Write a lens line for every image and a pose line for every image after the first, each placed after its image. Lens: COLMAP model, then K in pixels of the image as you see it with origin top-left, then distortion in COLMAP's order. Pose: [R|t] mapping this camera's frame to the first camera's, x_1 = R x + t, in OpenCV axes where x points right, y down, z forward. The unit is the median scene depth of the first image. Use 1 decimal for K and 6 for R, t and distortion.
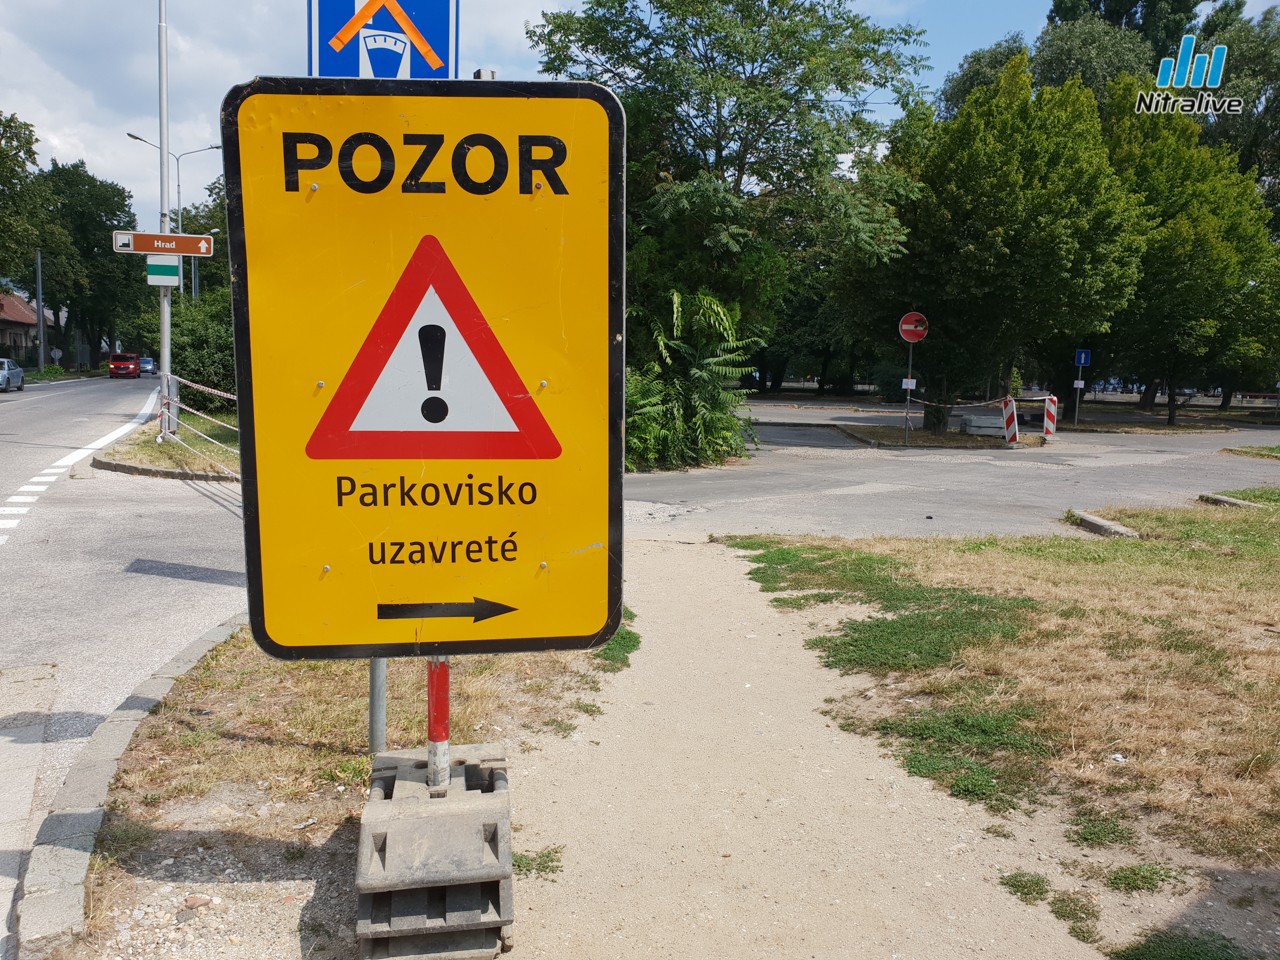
lens RADIAL K [[990.7, 0, 638.4], [0, 990.7, 479.7], [0, 0, 1]] dist [0.001029, 0.015070]
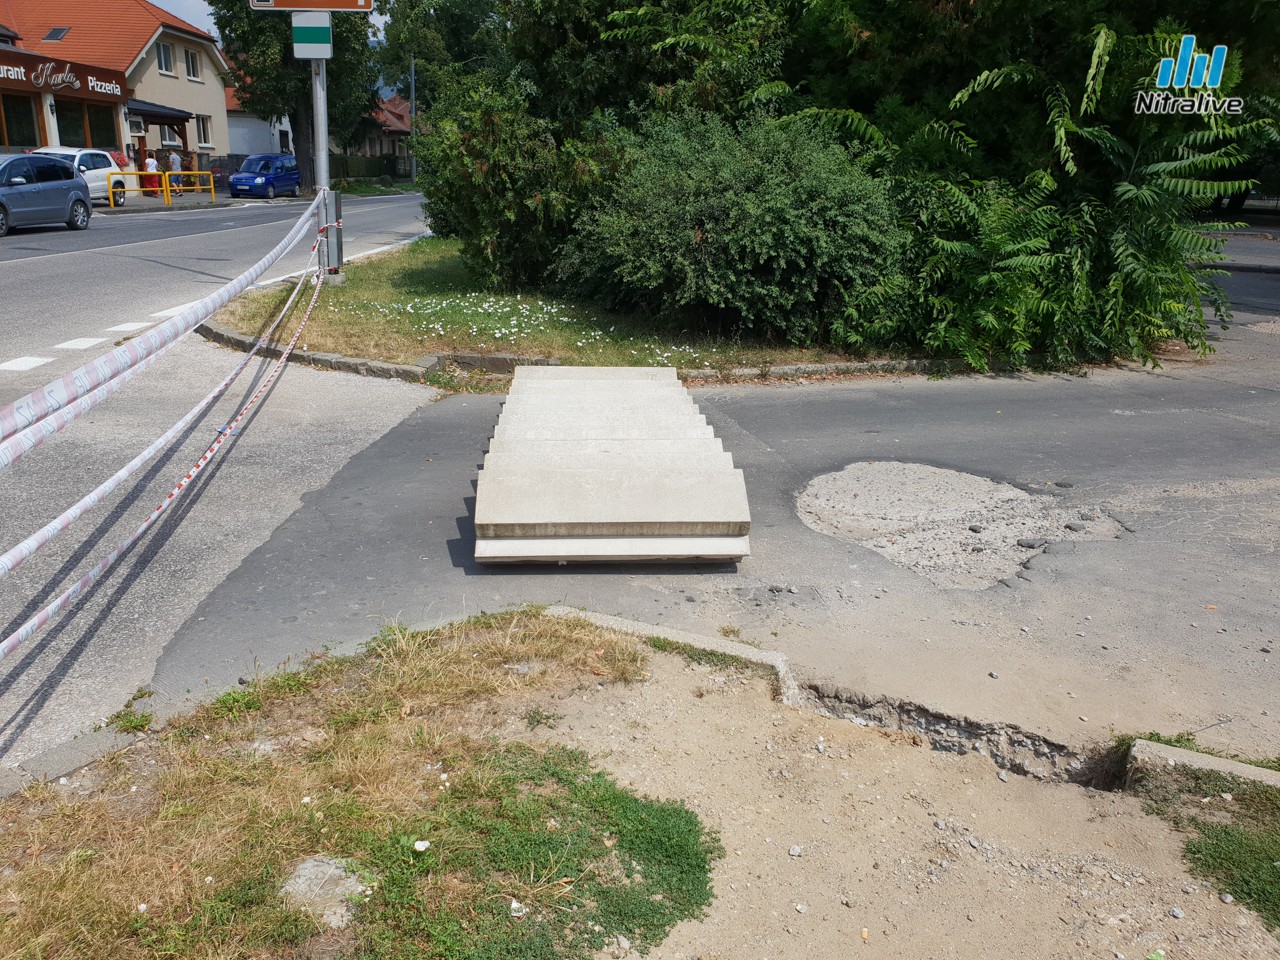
lens RADIAL K [[990.7, 0, 637.4], [0, 990.7, 479.1], [0, 0, 1]] dist [0.001029, 0.015070]
pose [[0.929218, 0.110208, -0.352715, 0.018639], [-0.044968, 0.981122, 0.188091, -0.044589], [0.366785, -0.158917, 0.916632, 0.390197]]
